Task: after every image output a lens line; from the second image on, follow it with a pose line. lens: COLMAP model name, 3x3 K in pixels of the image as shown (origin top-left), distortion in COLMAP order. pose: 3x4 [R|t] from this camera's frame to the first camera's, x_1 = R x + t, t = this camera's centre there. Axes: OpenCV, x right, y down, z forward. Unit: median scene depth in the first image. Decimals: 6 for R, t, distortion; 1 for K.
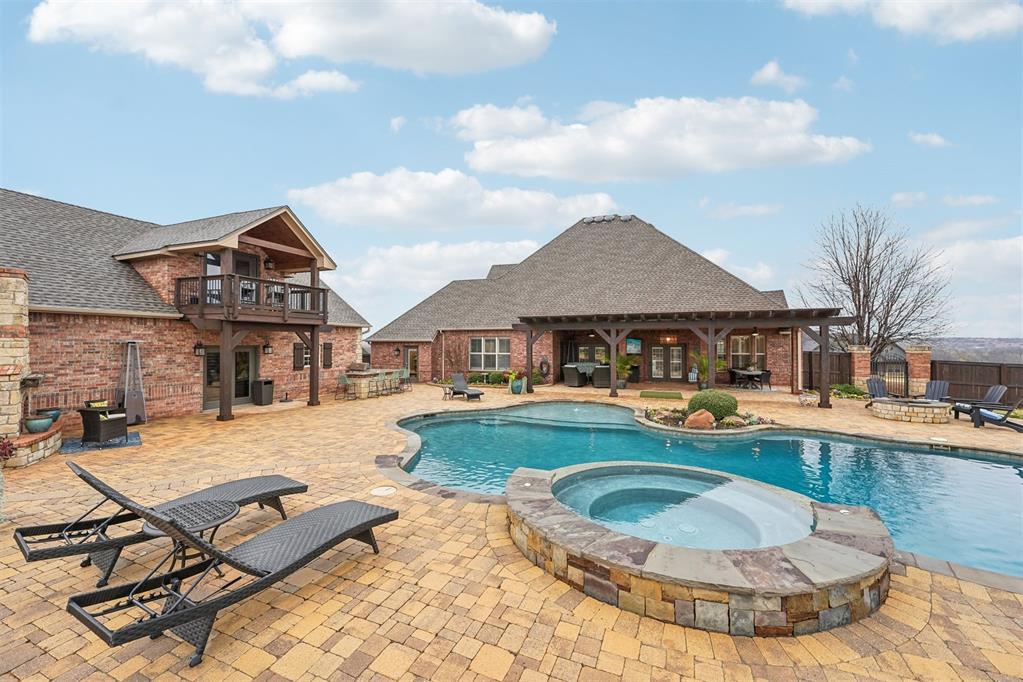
lens RADIAL K [[411.3, 0, 511.5], [0, 411.3, 339.2], [0, 0, 1]] dist [-0.000391, -0.000046]
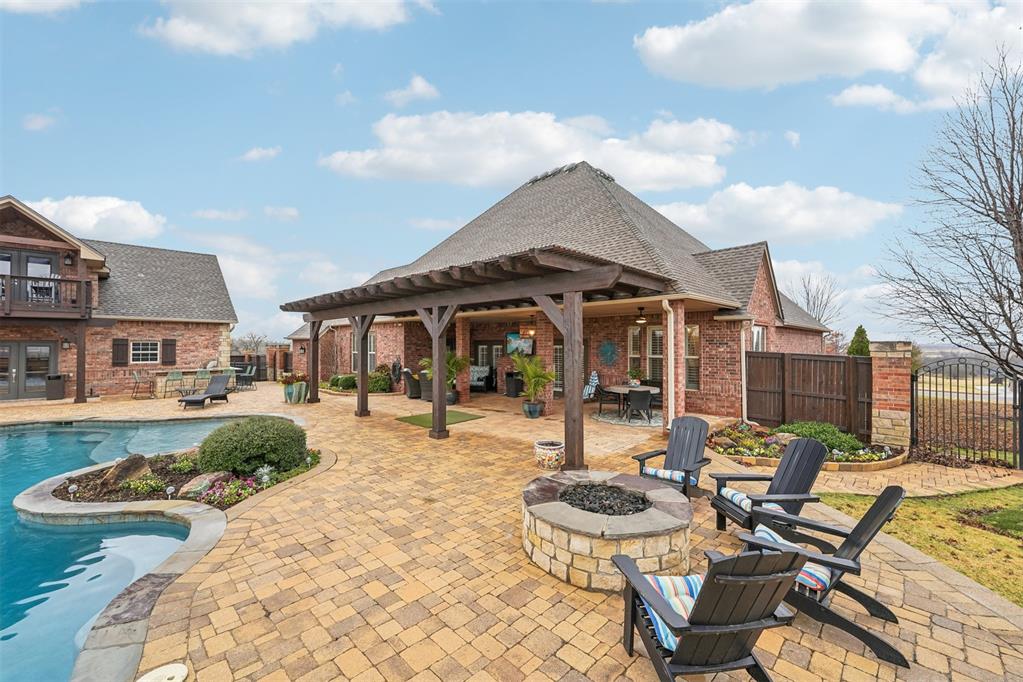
lens RADIAL K [[411.3, 0, 513.2], [0, 411.3, 340.0], [0, 0, 1]] dist [-0.000391, -0.000046]
pose [[0.911728, -0.003186, -0.410783, 1.005936], [0.001885, 0.999992, -0.003571, 0.022945], [0.410791, 0.002482, 0.911726, 0.637535]]
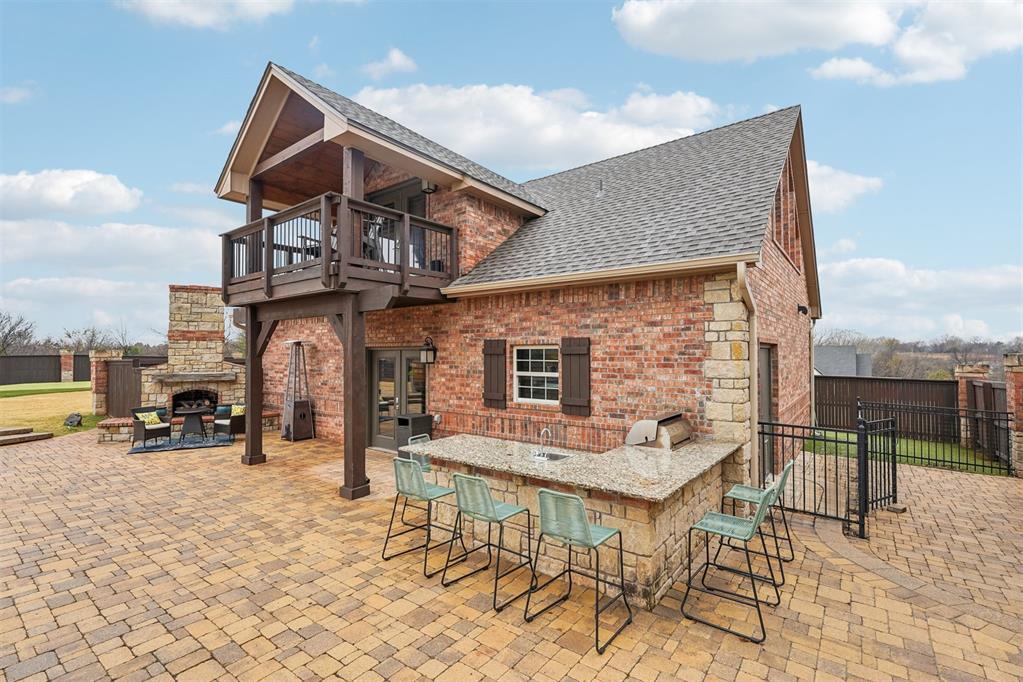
lens RADIAL K [[464.9, 0, 512.4], [0, 464.9, 345.2], [0, 0, 1]] dist [-0.002223, -0.000026]
pose [[-0.284513, -0.015597, -0.958545, -0.108001], [0.009725, 0.999769, -0.019154, 0.030666], [0.958623, -0.014772, -0.284295, 1.516739]]
